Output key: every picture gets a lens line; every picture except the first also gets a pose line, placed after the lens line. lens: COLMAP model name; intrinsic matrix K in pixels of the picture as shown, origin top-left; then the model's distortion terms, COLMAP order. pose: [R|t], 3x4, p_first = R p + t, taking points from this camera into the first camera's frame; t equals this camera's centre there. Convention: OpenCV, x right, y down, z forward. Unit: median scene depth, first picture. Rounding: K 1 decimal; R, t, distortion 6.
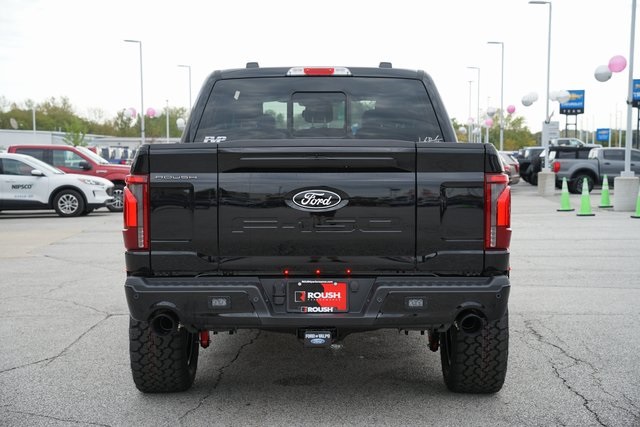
lens RADIAL K [[1144.4, 0, 320.0], [0, 1144.4, 211.9], [0, 0, 1]] dist [0.414225, 0.000000]
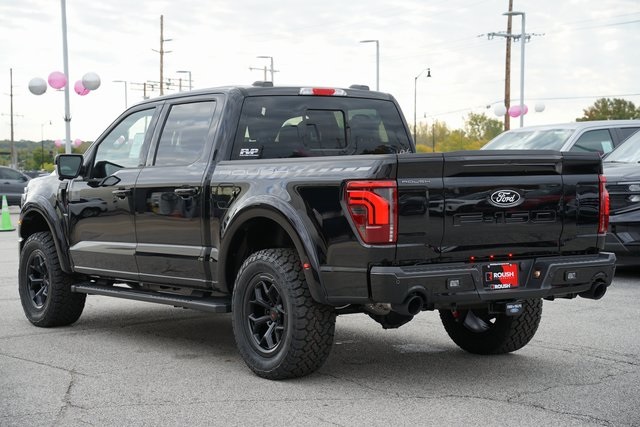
lens RADIAL K [[1270.1, 0, 319.9], [0, 1270.1, 215.1], [0, 0, 1]] dist [0.593310, 0.000000]
pose [[0.803892, -0.027429, 0.594143, -0.984993], [0.038491, 0.999241, -0.005949, 0.008725], [-0.593529, 0.027651, 0.804338, -0.006550]]
